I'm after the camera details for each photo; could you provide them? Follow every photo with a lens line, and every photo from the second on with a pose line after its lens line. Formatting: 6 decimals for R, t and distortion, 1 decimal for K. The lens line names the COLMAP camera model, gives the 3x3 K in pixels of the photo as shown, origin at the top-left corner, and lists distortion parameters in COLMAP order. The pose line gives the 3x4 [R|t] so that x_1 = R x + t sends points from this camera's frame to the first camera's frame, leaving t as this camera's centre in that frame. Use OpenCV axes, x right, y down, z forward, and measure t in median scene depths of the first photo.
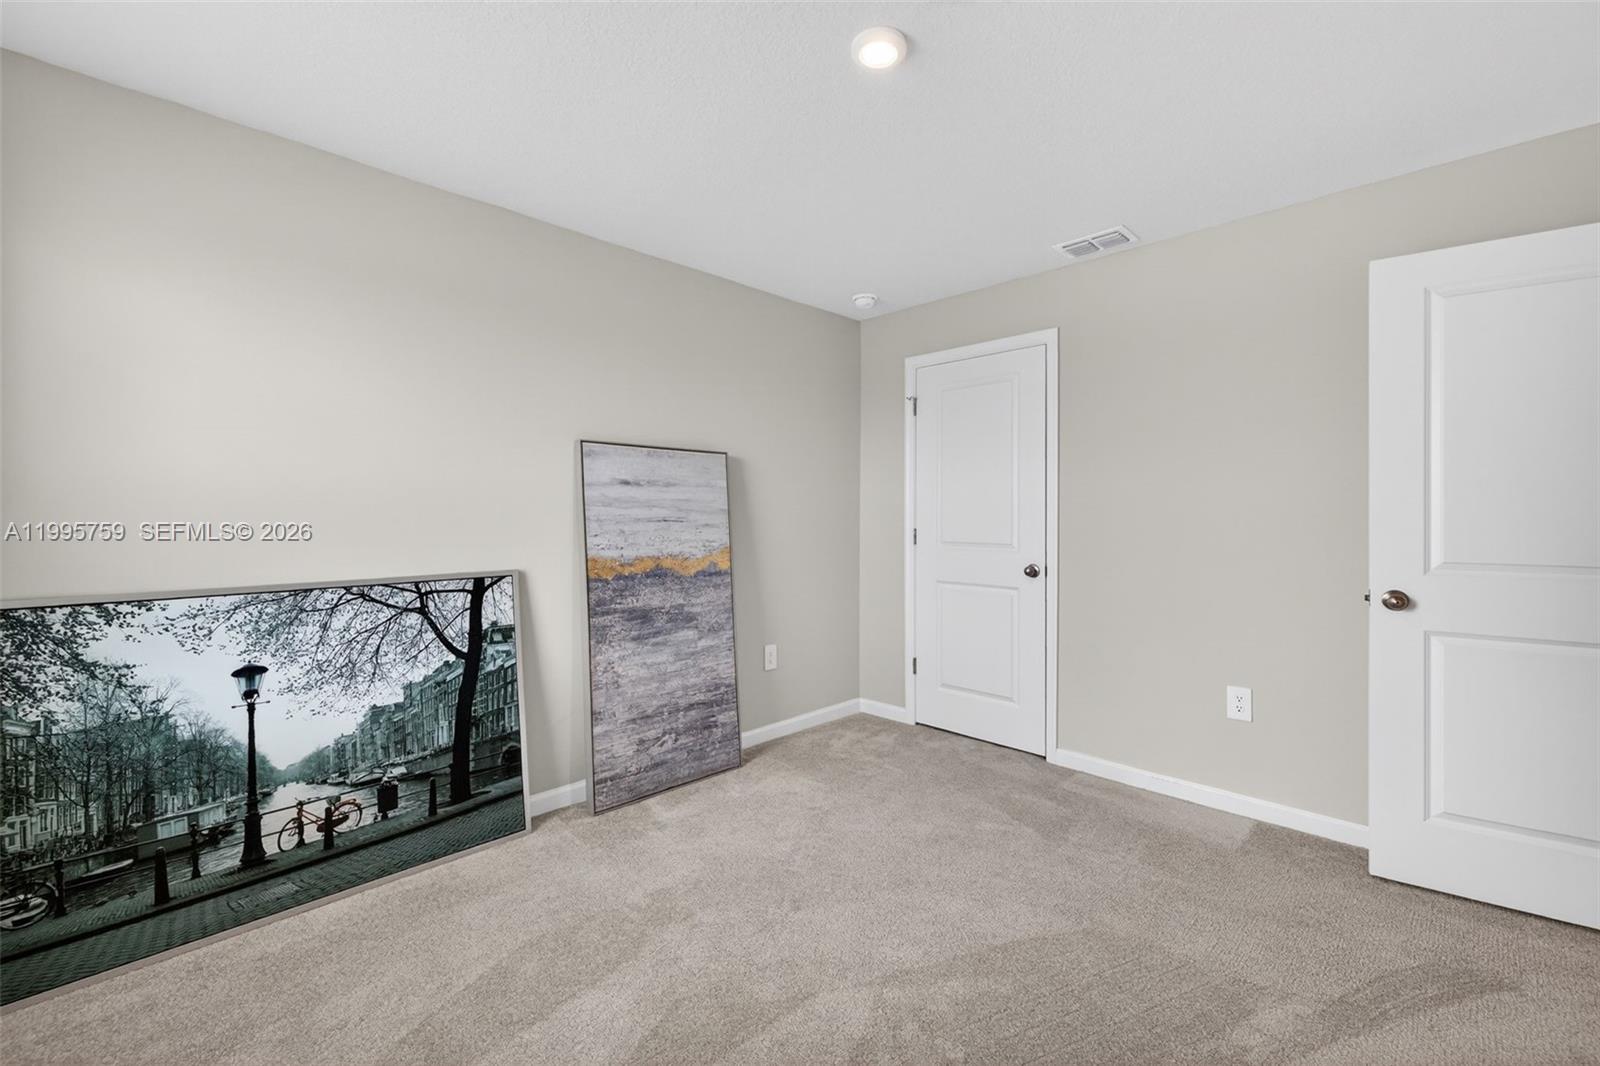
lens RADIAL K [[661.8, 0, 800.4], [0, 661.8, 527.3], [0, 0, 1]] dist [0.000186, -0.000103]
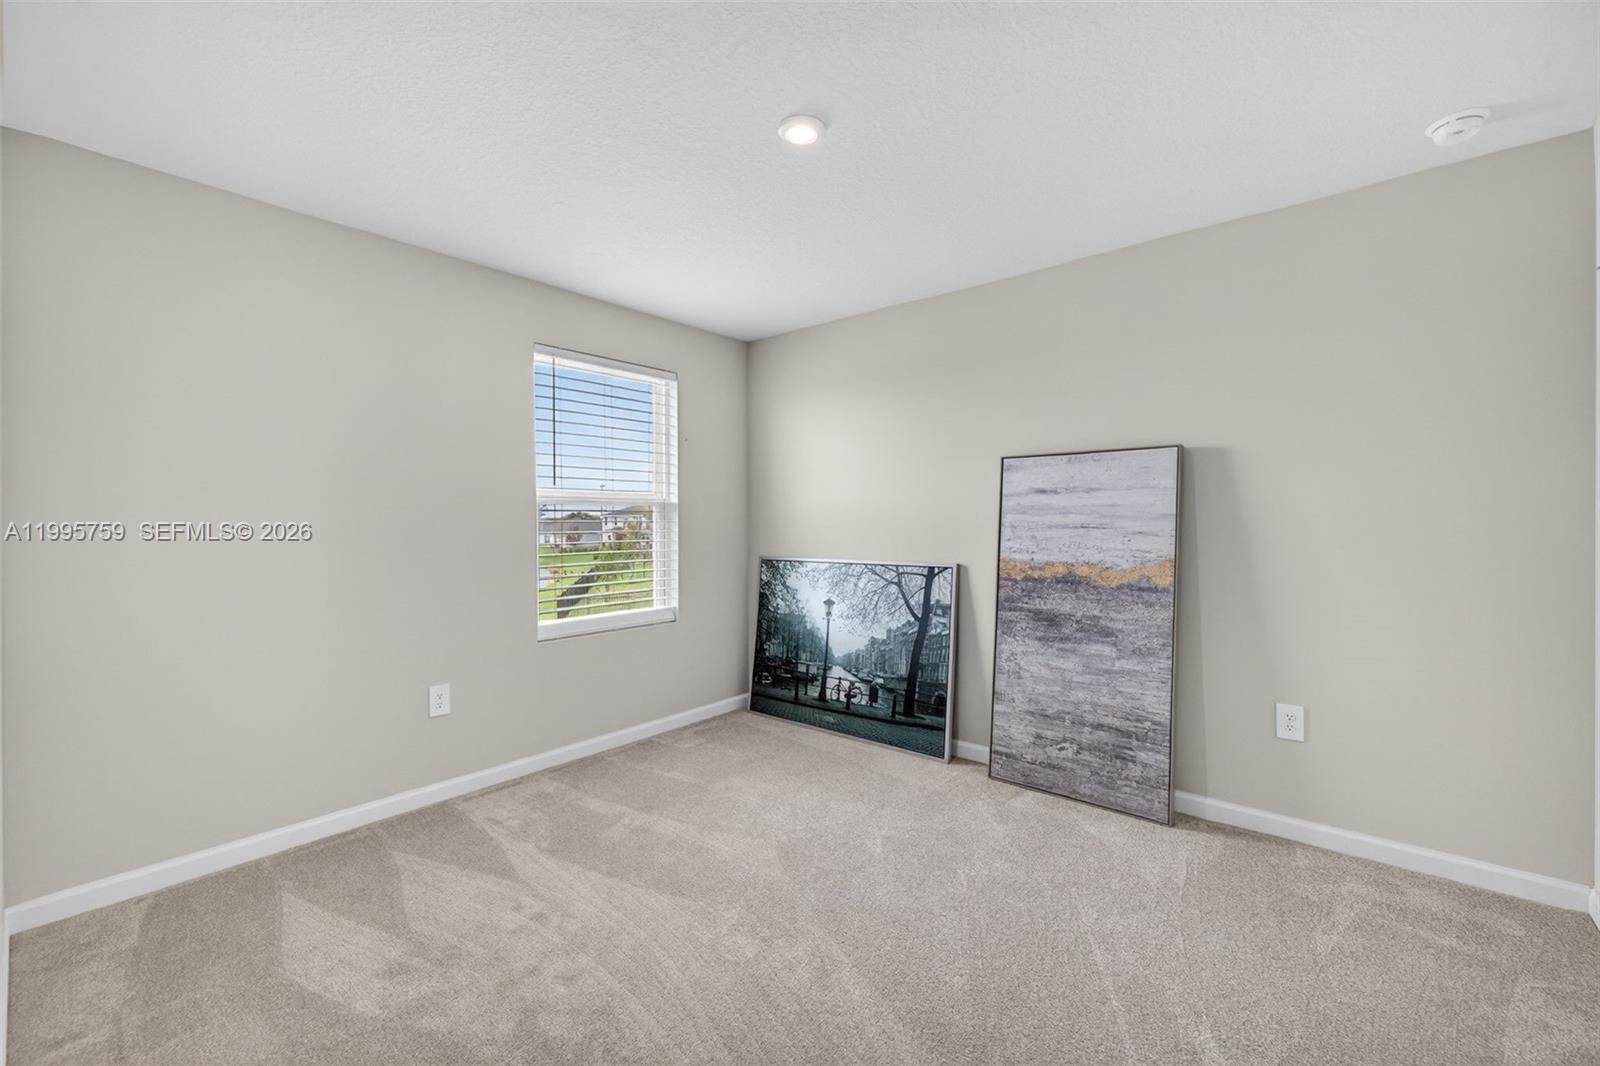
lens RADIAL K [[661.8, 0, 800.4], [0, 661.8, 527.3], [0, 0, 1]] dist [0.000186, -0.000103]
pose [[0.078838, 0.017158, -0.996740, 0.874828], [-0.004914, 0.999846, 0.016822, -0.029201], [0.996875, 0.003572, 0.078911, 0.603991]]
